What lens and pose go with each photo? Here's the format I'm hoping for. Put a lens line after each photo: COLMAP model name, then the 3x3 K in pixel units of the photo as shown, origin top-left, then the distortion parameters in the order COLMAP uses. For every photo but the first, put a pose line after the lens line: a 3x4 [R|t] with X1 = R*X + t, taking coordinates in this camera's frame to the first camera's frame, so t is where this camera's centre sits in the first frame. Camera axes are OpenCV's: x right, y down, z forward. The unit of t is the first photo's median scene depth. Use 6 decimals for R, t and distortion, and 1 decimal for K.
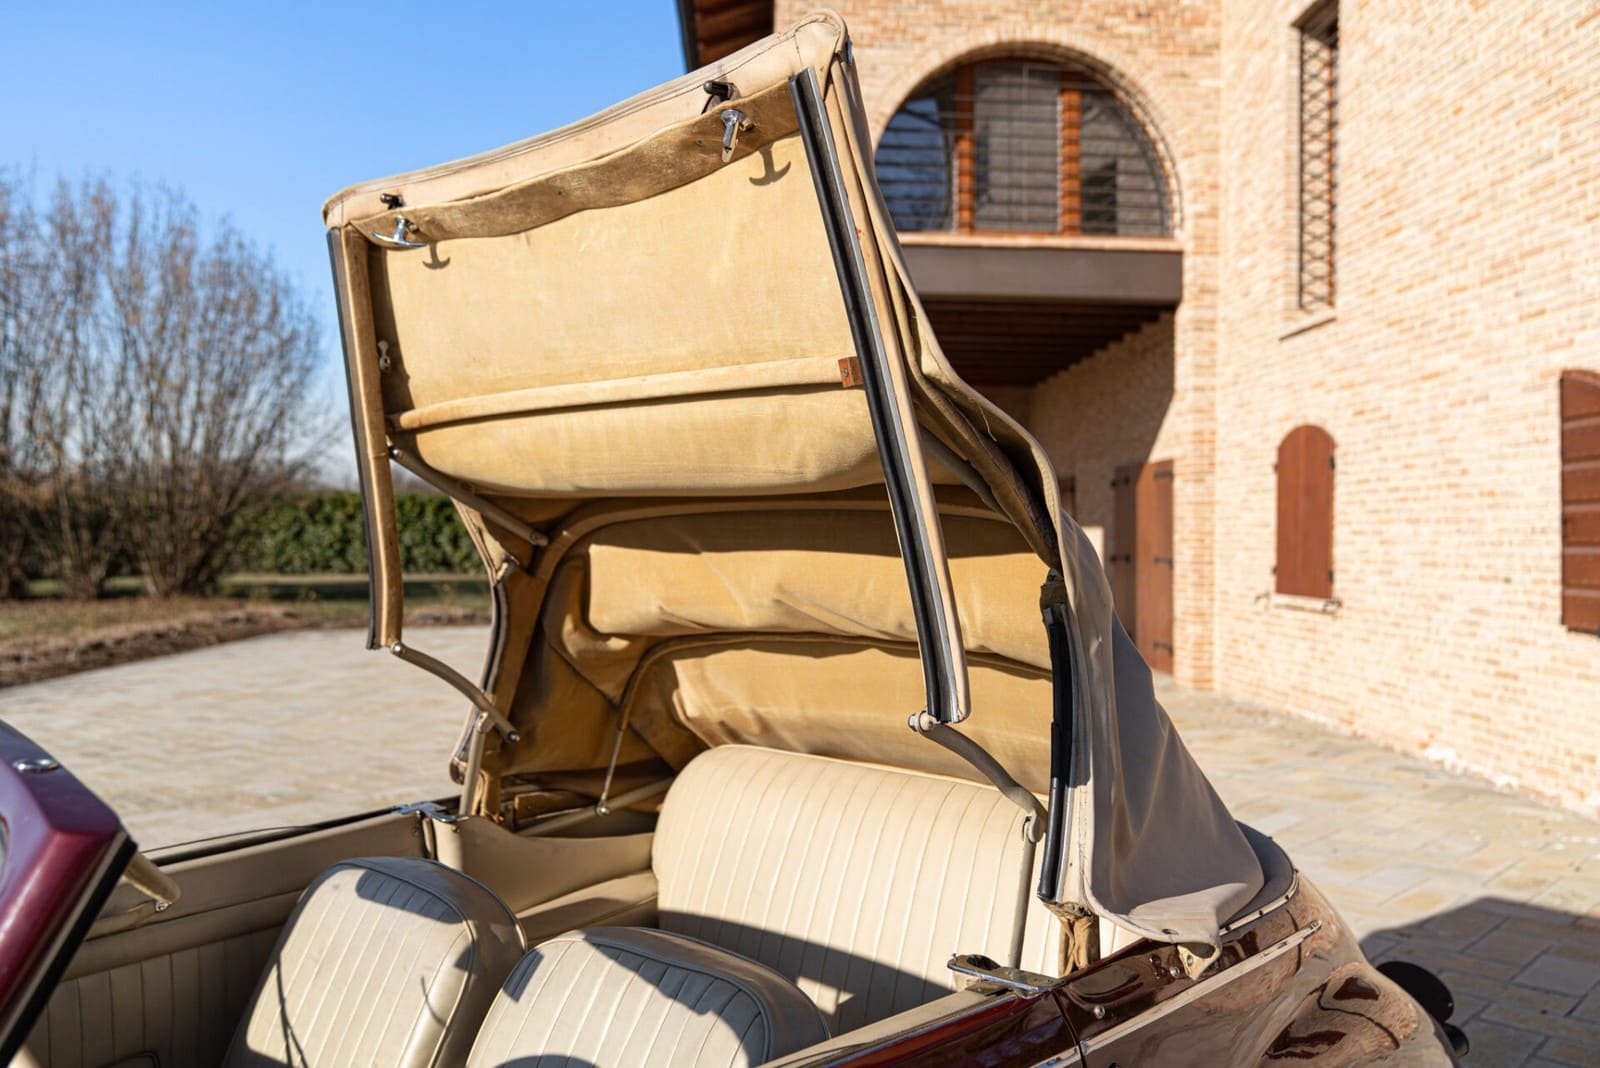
lens RADIAL K [[1255.7, 0, 830.3], [0, 1255.7, 518.8], [0, 0, 1]] dist [-0.012081, -0.006282]
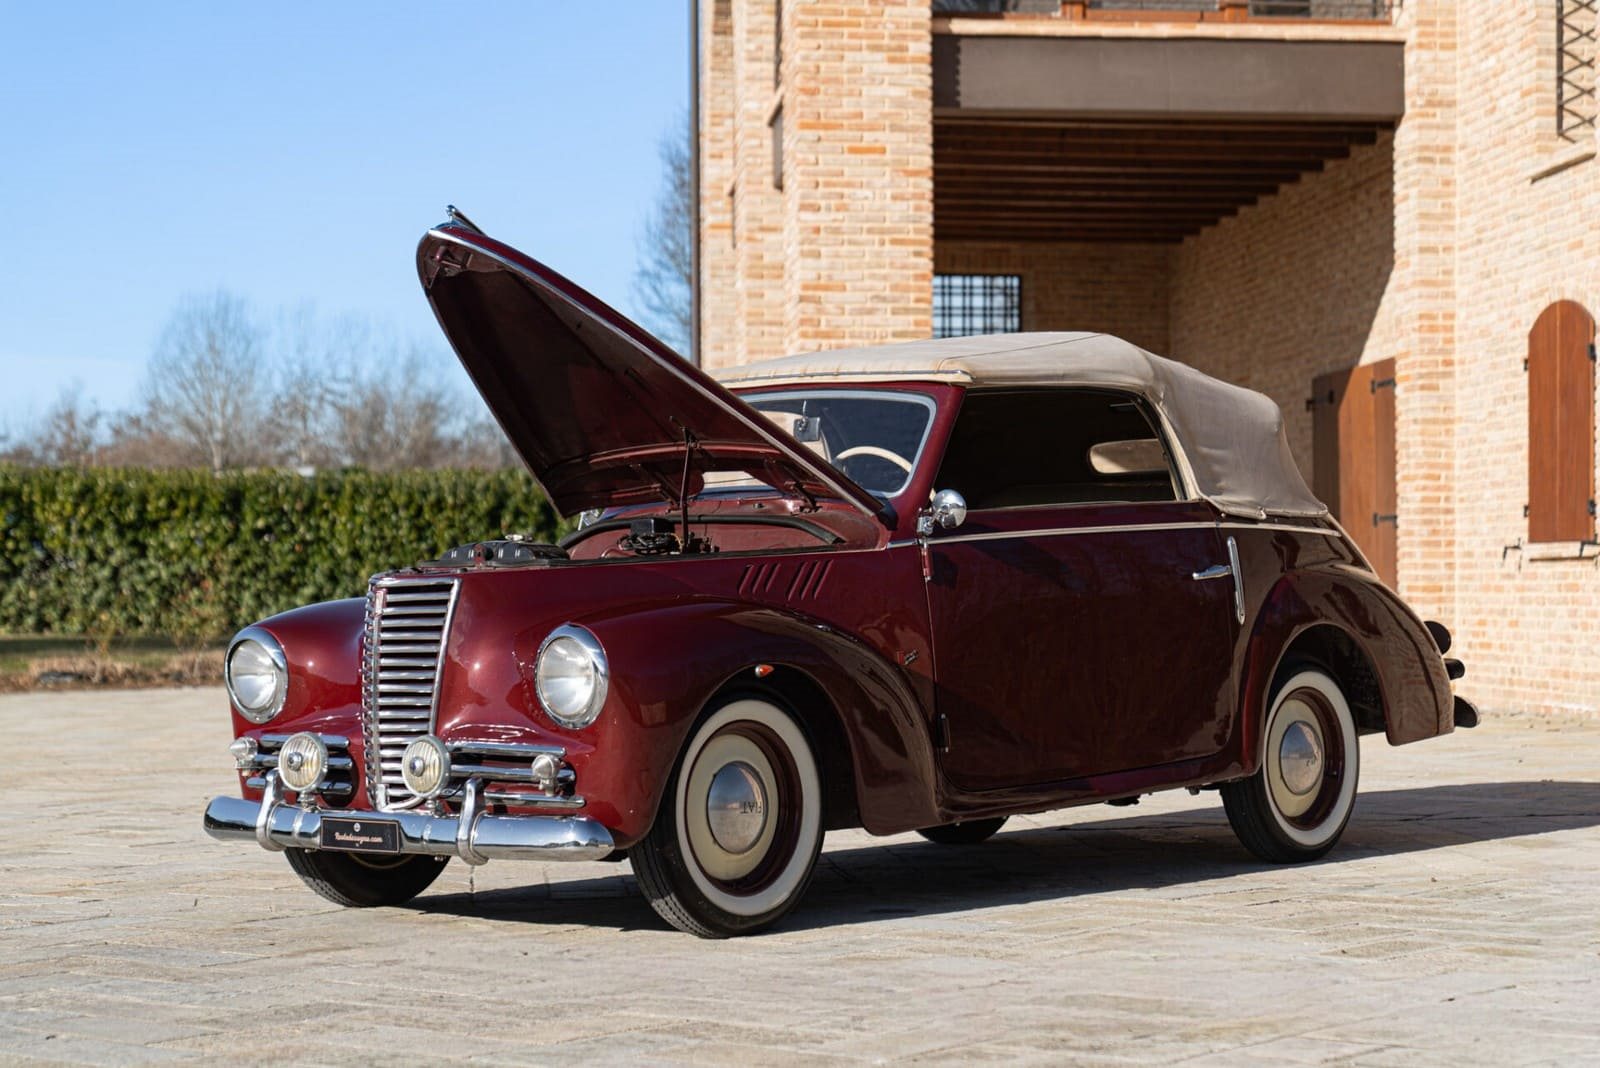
lens RADIAL K [[3567.1, 0, 785.6], [0, 3567.1, 537.1], [0, 0, 1]] dist [0.060056, 0.000000]
pose [[0.998464, -0.008598, 0.054740, -0.151944], [0.009551, 0.999807, -0.017172, 0.078235], [-0.054581, 0.017668, 0.998353, -0.874963]]
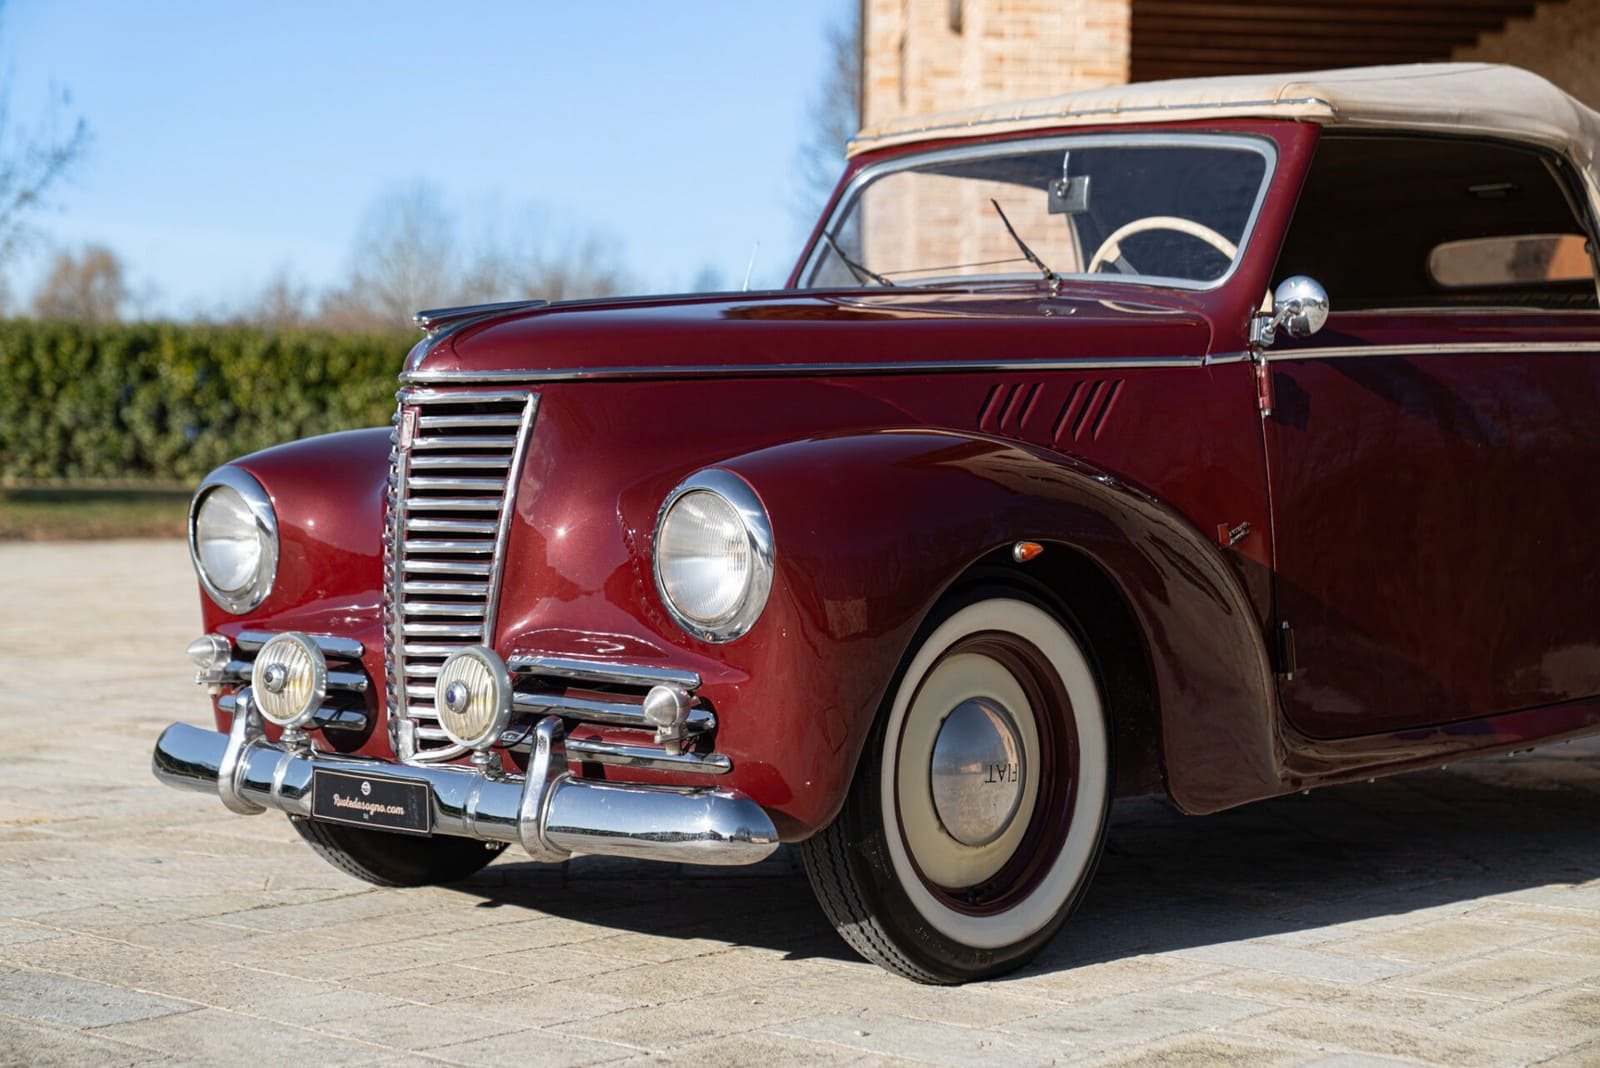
lens RADIAL K [[2947.7, 0, 786.1], [0, 2947.7, 541.2], [0, 0, 1]] dist [0.032522, 0.000000]
pose [[0.999857, 0.010466, 0.013312, -0.151737], [-0.010786, 0.999650, 0.024176, 0.084121], [-0.013054, -0.024316, 0.999619, -0.437802]]
